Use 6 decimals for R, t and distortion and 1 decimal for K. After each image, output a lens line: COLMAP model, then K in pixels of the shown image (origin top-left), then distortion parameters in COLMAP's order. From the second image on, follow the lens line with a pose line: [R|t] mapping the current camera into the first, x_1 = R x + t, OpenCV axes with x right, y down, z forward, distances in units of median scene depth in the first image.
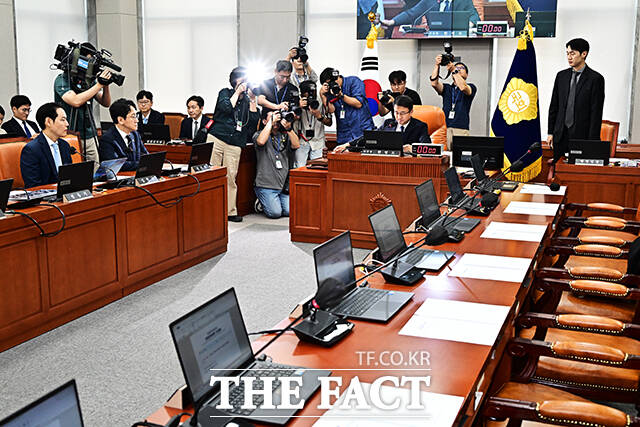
lens RADIAL K [[781.2, 0, 320.0], [0, 781.2, 213.5], [0, 0, 1]] dist [-0.014900, 0.025162]
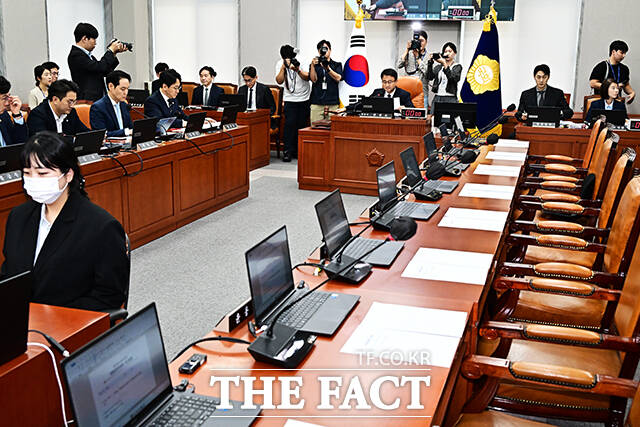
lens RADIAL K [[732.4, 0, 320.0], [0, 732.4, 213.5], [0, 0, 1]] dist [-0.013940, -0.033689]
pose [[0.998355, -0.000605, 0.057340, -0.064765], [-0.001819, 0.999107, 0.042211, 0.023302], [-0.057314, -0.042246, 0.997462, -0.119092]]
